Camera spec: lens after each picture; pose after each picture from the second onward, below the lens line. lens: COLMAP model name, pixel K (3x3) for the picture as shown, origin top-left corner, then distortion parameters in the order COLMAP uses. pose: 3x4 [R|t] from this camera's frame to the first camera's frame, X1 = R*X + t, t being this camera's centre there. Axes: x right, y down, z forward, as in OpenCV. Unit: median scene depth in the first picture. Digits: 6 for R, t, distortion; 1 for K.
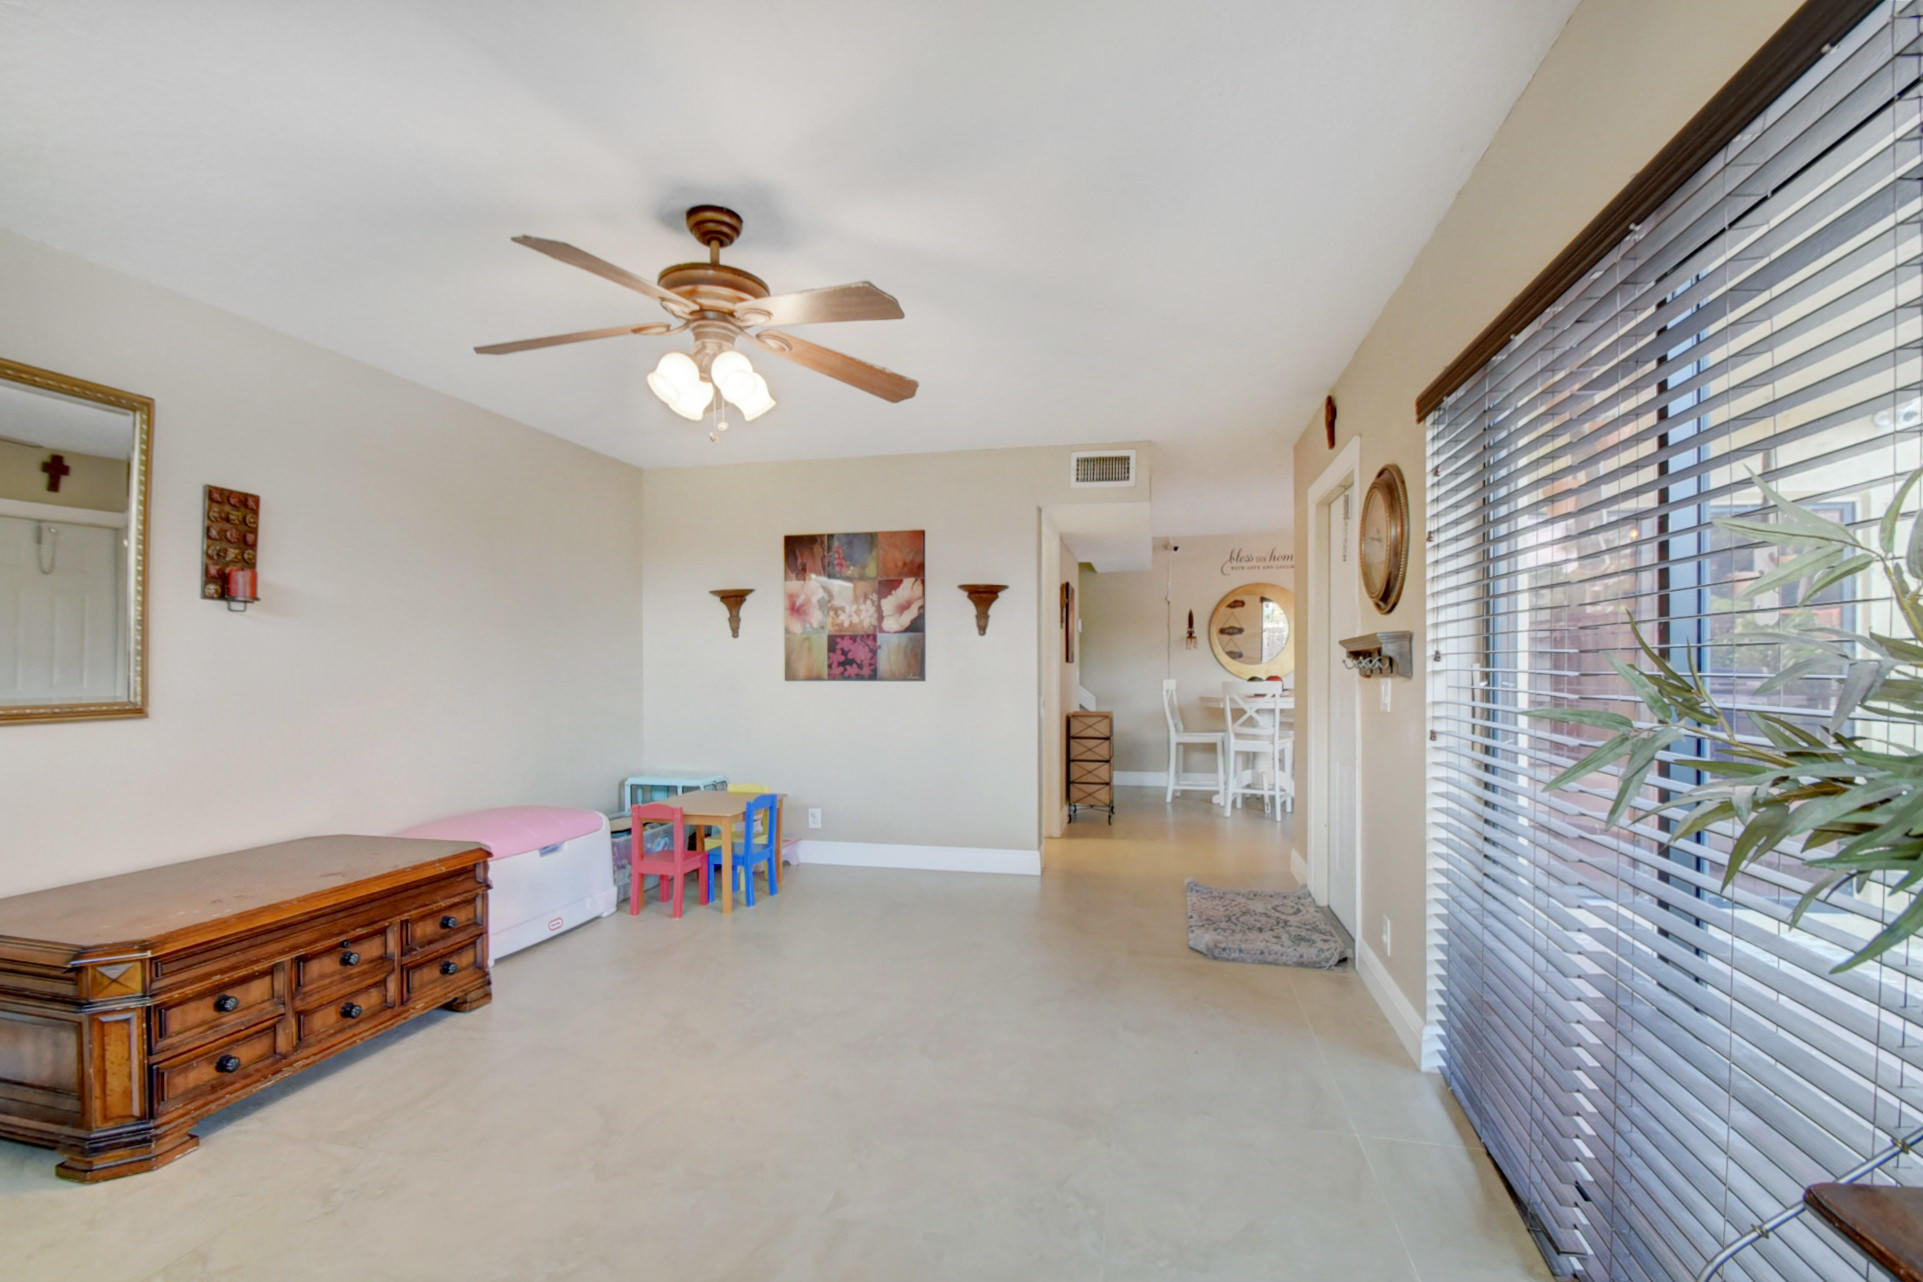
lens RADIAL K [[862.3, 0, 959.5], [0, 862.3, 649.2], [0, 0, 1]] dist [0.003340, -0.007658]
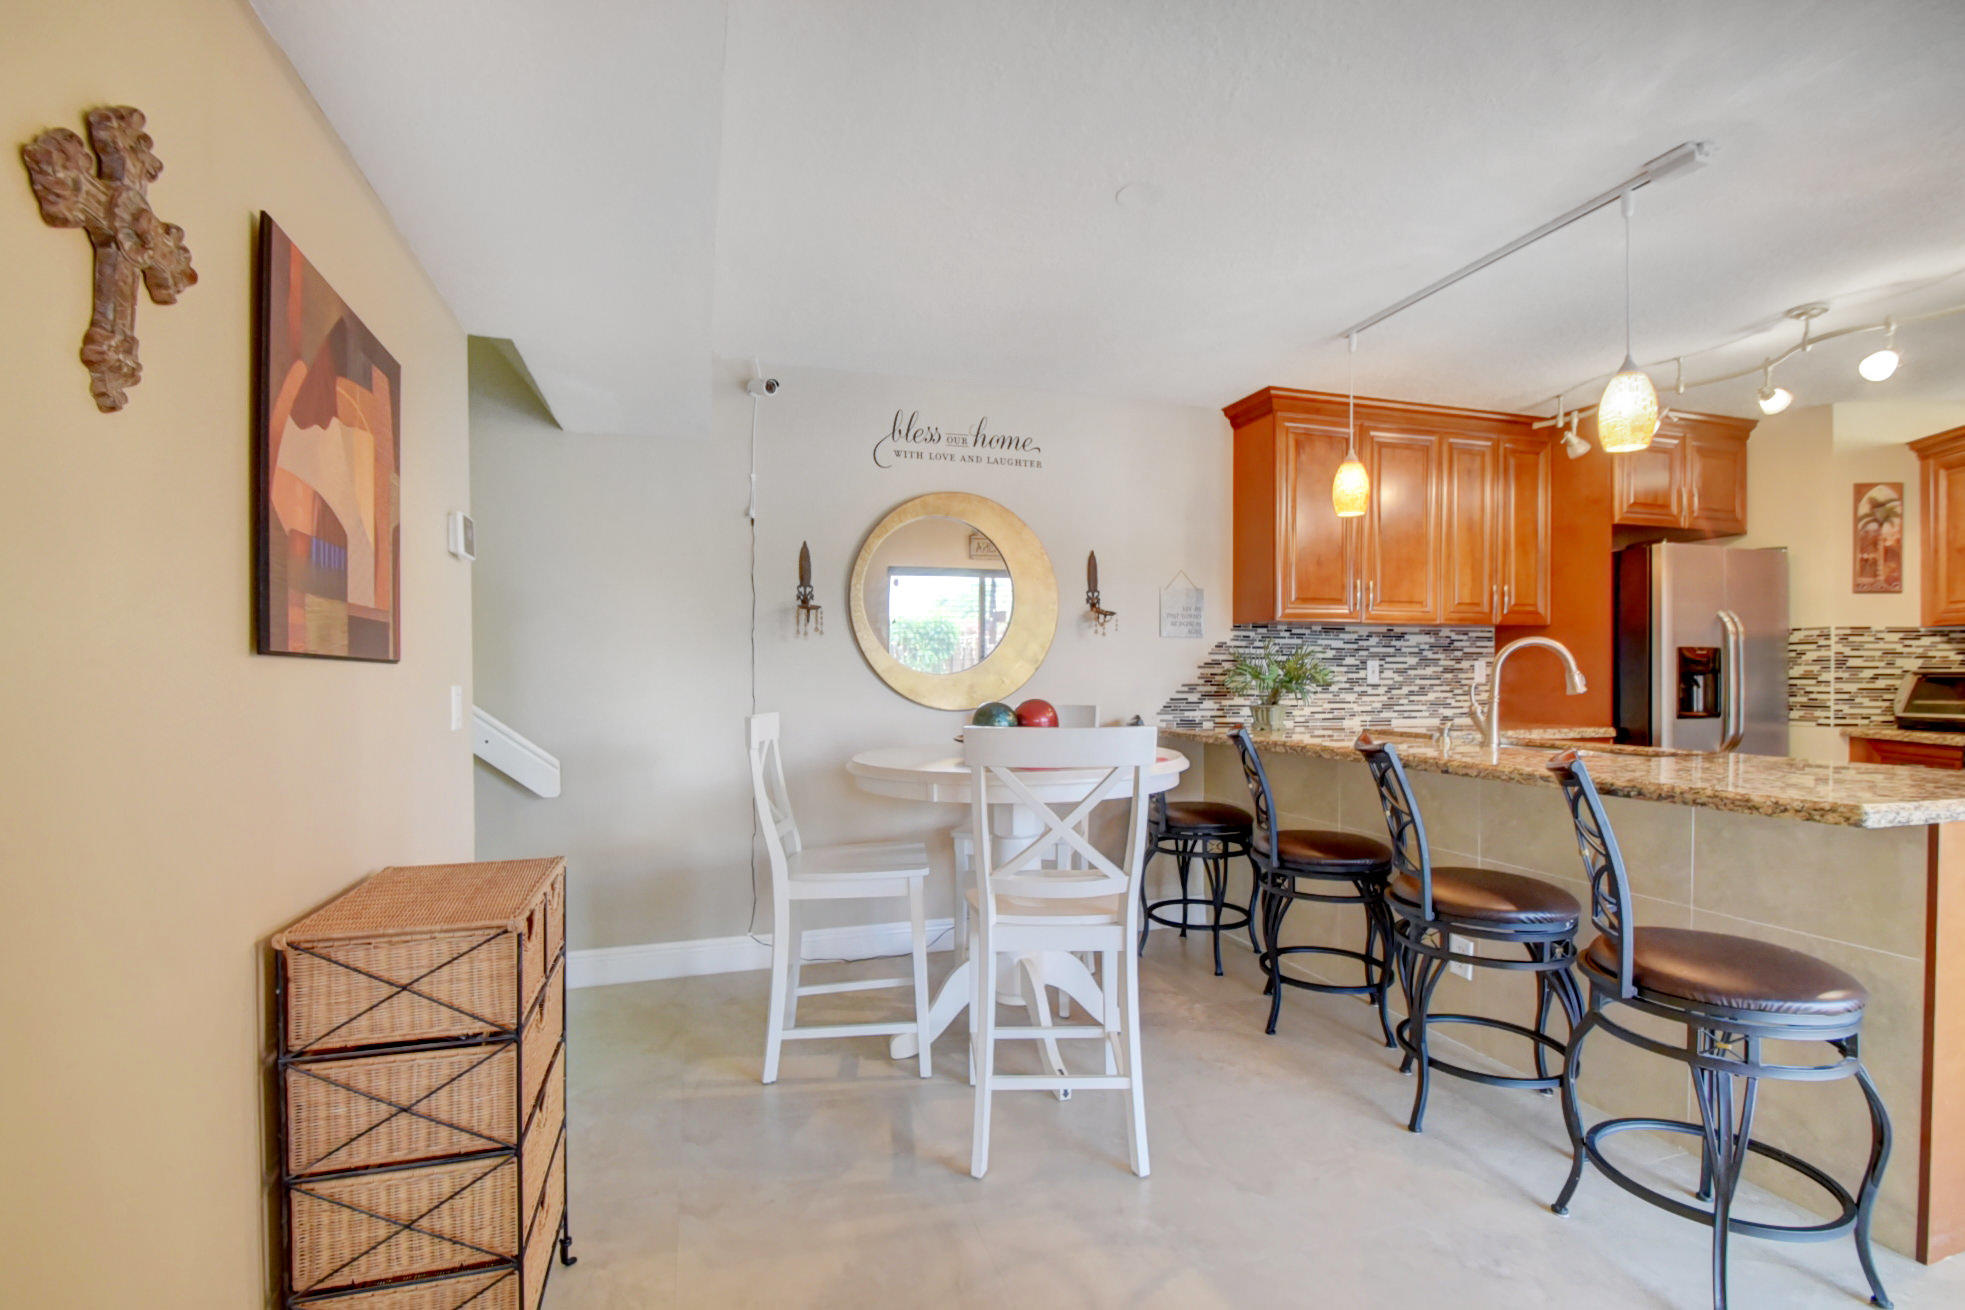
lens RADIAL K [[881.1, 0, 989.2], [0, 881.1, 665.7], [0, 0, 1]] dist [0.003340, -0.007658]
pose [[0.857066, 0.000937, 0.515206, 0.126526], [-0.003011, 0.999990, 0.003189, 0.012870], [-0.515198, -0.004285, 0.857061, 0.597758]]
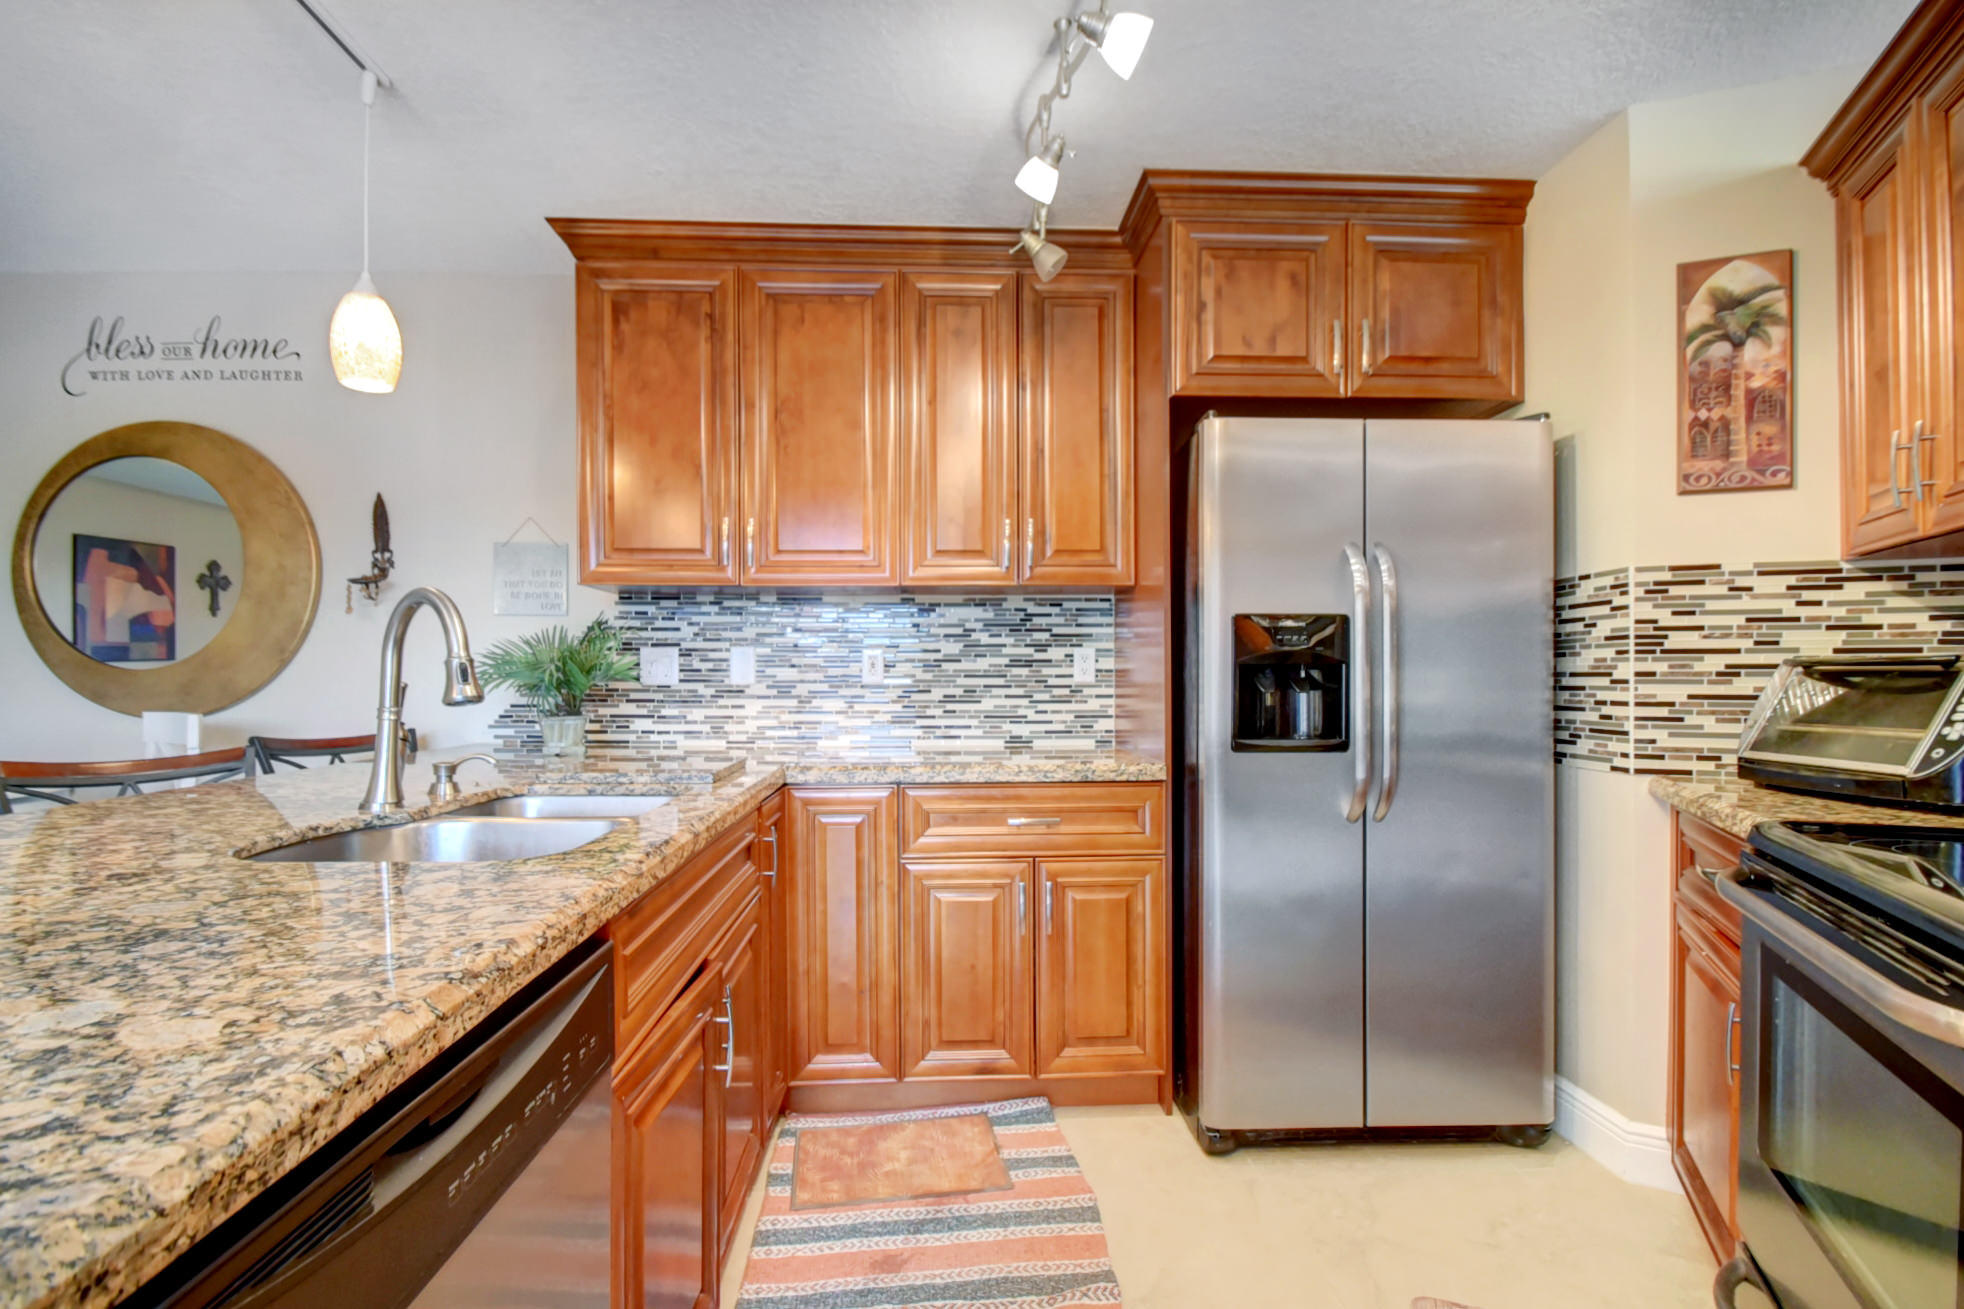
lens RADIAL K [[880.7, 0, 977.1], [0, 880.7, 664.0], [0, 0, 1]] dist [0.003340, -0.007658]
pose [[0.963434, -0.000701, 0.267943, 0.560037], [0.000885, 0.999999, -0.000565, 0.017445], [-0.267943, 0.000781, 0.963435, 0.593890]]
